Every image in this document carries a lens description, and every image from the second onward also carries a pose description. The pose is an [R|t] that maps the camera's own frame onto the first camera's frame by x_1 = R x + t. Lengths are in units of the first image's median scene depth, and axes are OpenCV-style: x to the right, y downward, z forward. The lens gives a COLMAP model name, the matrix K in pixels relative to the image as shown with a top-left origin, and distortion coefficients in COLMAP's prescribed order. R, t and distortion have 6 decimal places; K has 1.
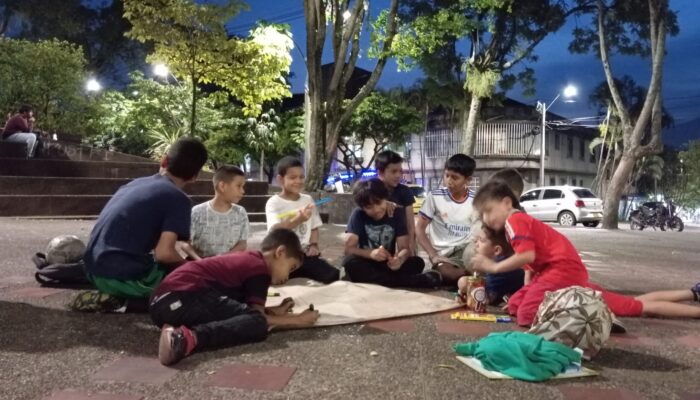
lens RADIAL K [[544.2, 0, 352.6], [0, 544.2, 198.8], [0, 0, 1]] dist [0.068506, -0.142458]
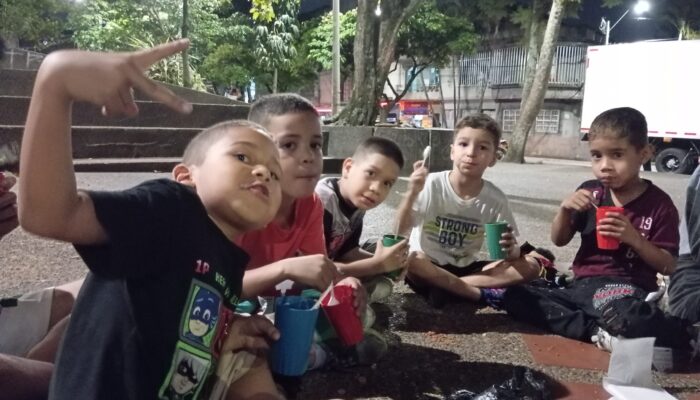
lens RADIAL K [[544.2, 0, 352.6], [0, 544.2, 198.8], [0, 0, 1]] dist [0.068506, -0.142458]
pose [[0.999810, 0.018568, -0.005939, -0.041377], [-0.017682, 0.992015, 0.124871, -0.003724], [0.008210, -0.124742, 0.992155, 0.176970]]
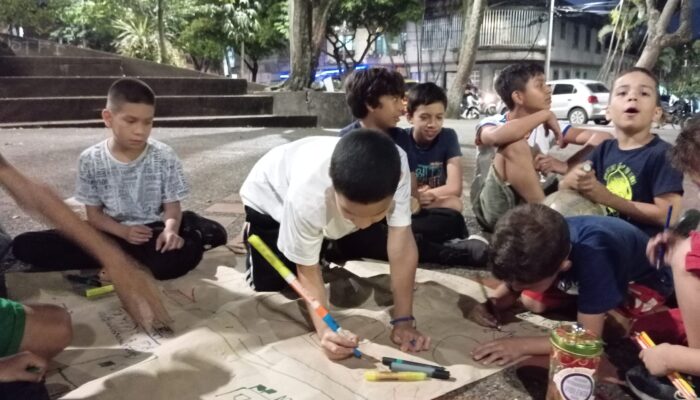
lens RADIAL K [[544.2, 0, 352.6], [0, 544.2, 198.8], [0, 0, 1]] dist [0.068506, -0.142458]
pose [[0.999832, -0.012273, 0.013592, -0.000238], [0.009498, 0.982099, 0.188127, -0.003380], [-0.015658, -0.187966, 0.982051, 0.060206]]
